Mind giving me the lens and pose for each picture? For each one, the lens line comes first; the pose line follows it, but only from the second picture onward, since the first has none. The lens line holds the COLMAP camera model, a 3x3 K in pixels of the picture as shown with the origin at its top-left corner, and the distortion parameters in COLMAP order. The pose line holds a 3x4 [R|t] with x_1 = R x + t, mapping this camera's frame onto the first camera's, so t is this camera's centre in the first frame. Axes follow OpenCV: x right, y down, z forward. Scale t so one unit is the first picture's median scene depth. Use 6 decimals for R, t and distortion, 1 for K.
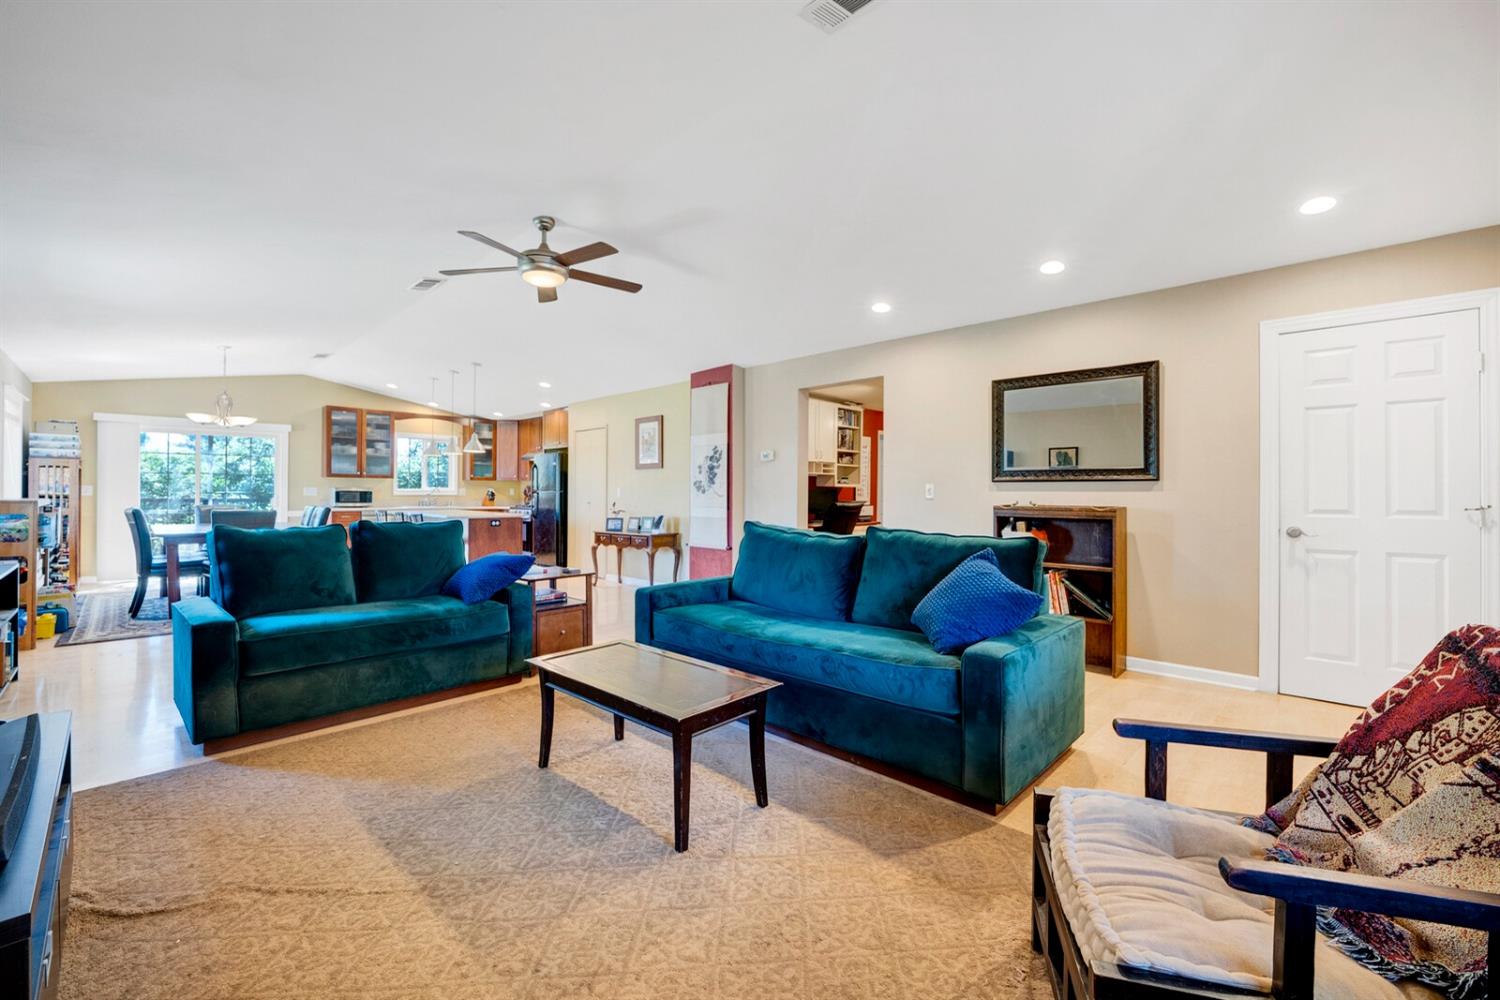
lens RADIAL K [[617.7, 0, 752.8], [0, 617.7, 493.4], [0, 0, 1]] dist [-0.011811, -0.000294]
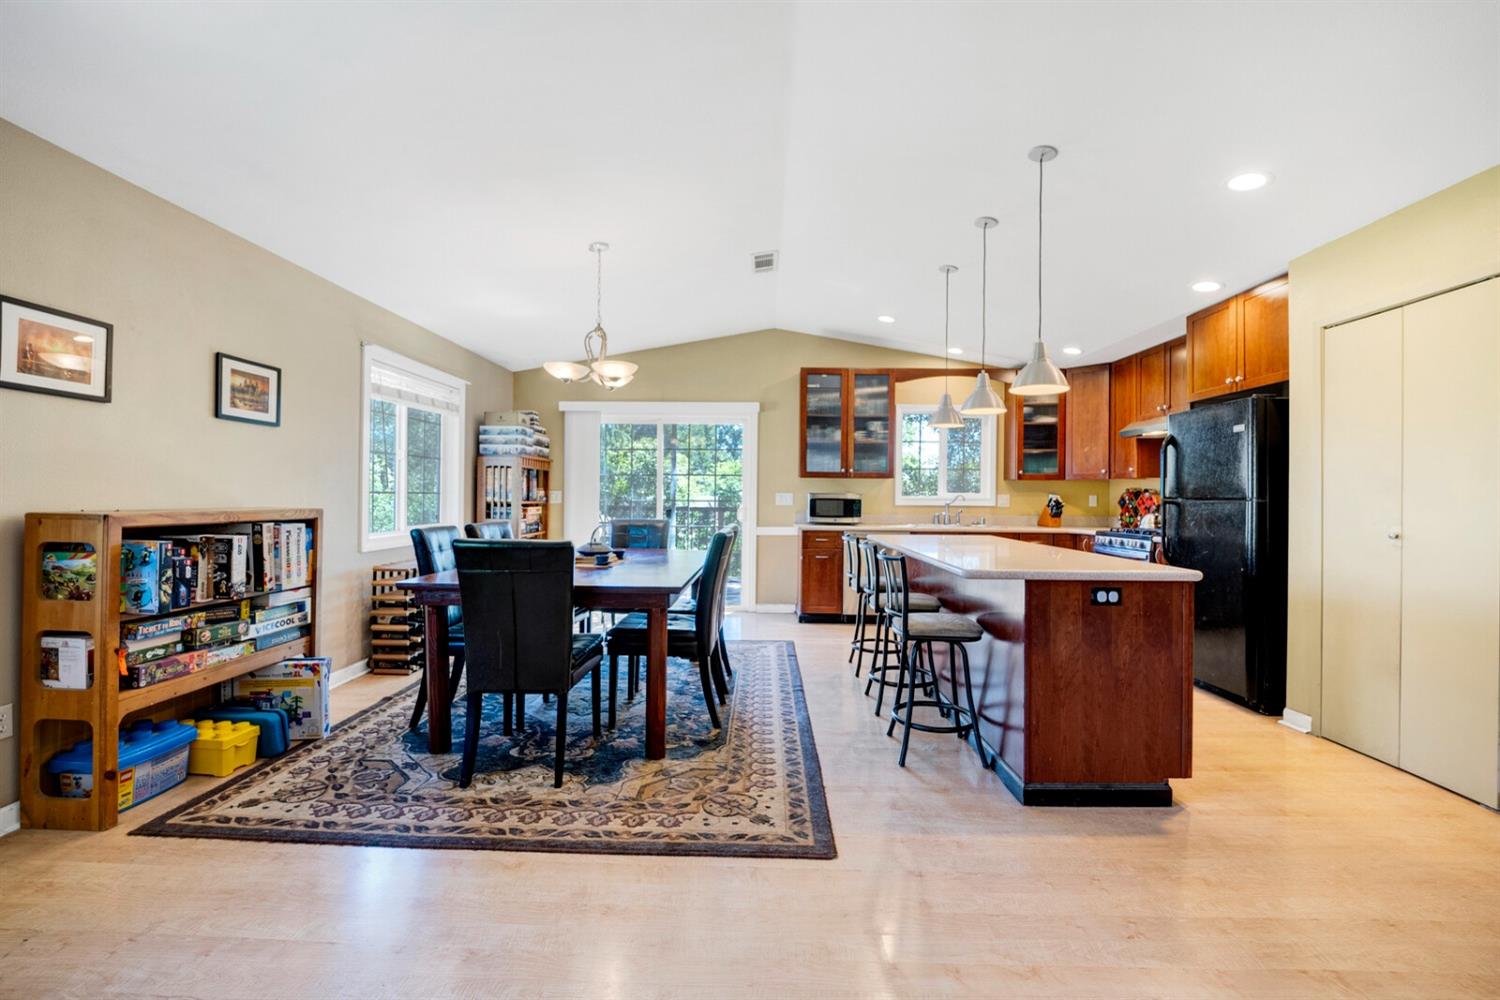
lens RADIAL K [[622.5, 0, 744.7], [0, 622.5, 495.7], [0, 0, 1]] dist [-0.017863, -0.000337]
pose [[0.674509, -0.001654, -0.738264, -0.266824], [-0.006511, 0.999945, -0.008189, -0.001039], [0.738238, 0.010330, 0.674462, 0.556510]]
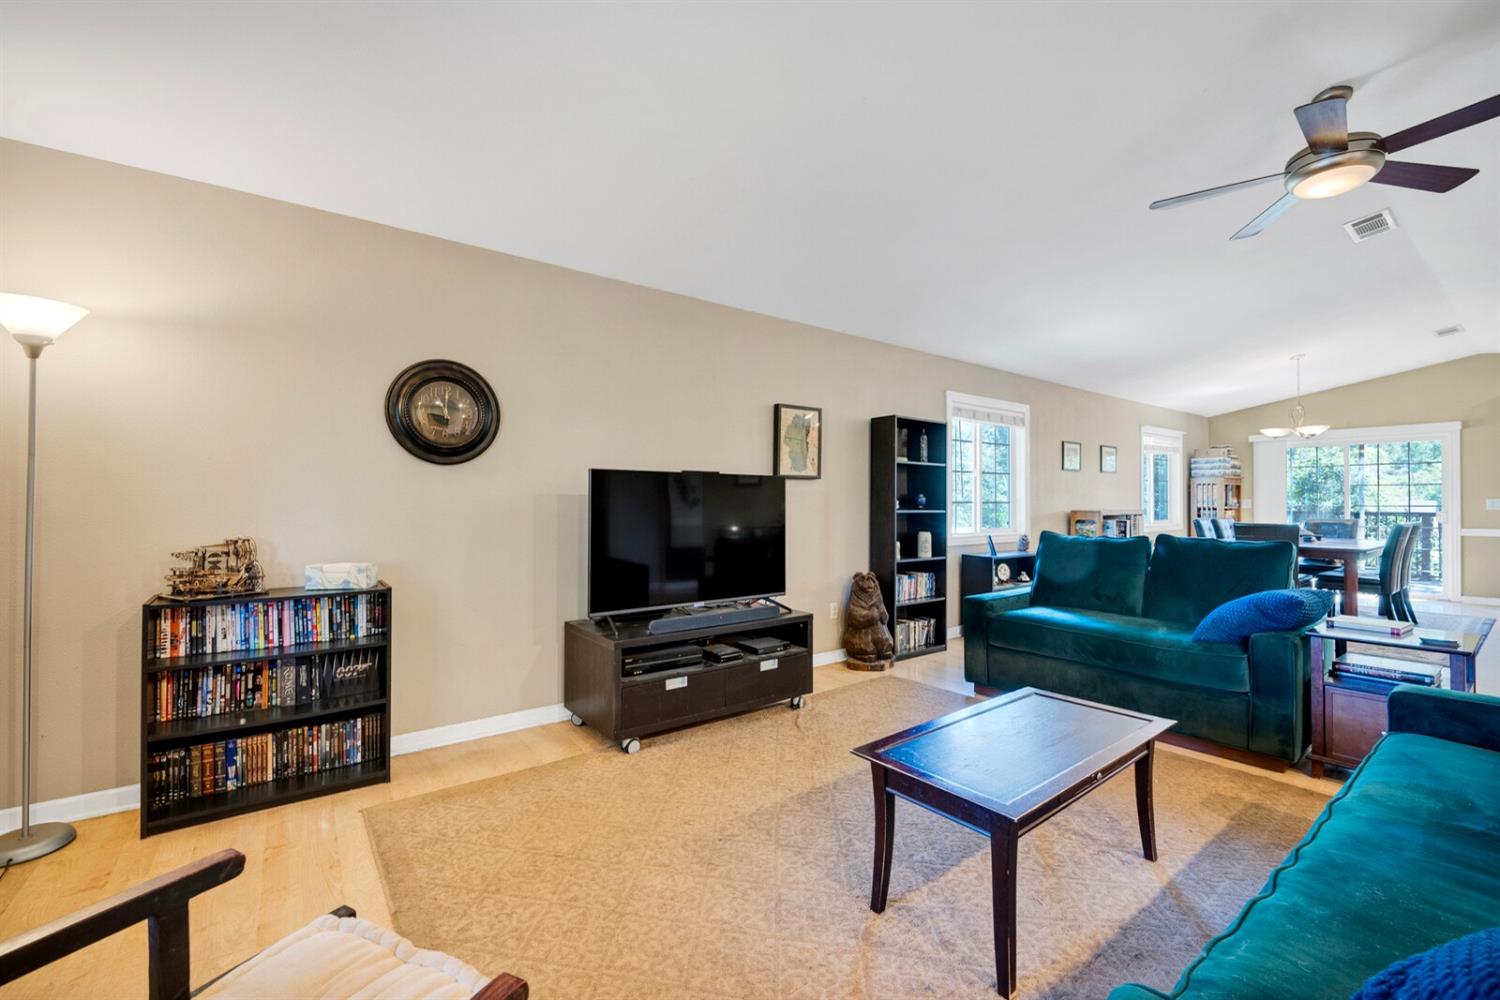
lens RADIAL K [[623.1, 0, 754.8], [0, 623.1, 497.1], [0, 0, 1]] dist [-0.009313, -0.000358]
pose [[-0.150670, -0.012783, -0.988501, 0.189211], [-0.002358, 0.999918, -0.012571, -0.000087], [0.988581, 0.000437, -0.150688, 0.227829]]
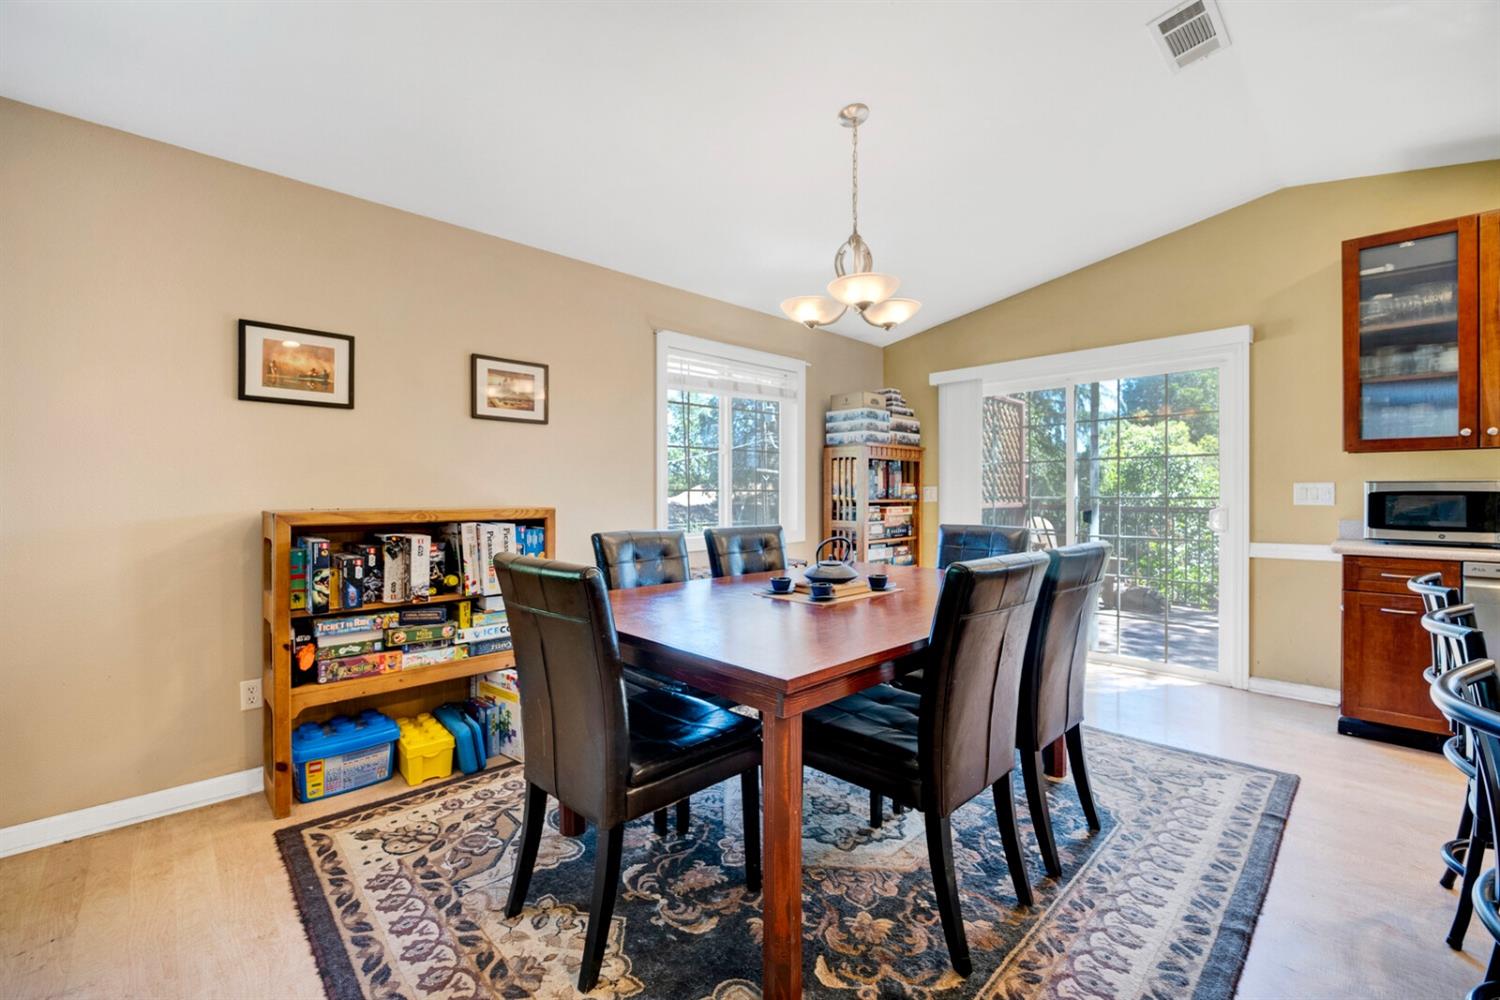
lens RADIAL K [[617.7, 0, 752.8], [0, 617.7, 493.4], [0, 0, 1]] dist [-0.011811, -0.000294]
pose [[-0.030239, -0.006997, -0.999518, -0.375600], [-0.001296, 0.999975, -0.006961, -0.000466], [0.999542, 0.001085, -0.030248, 0.743038]]
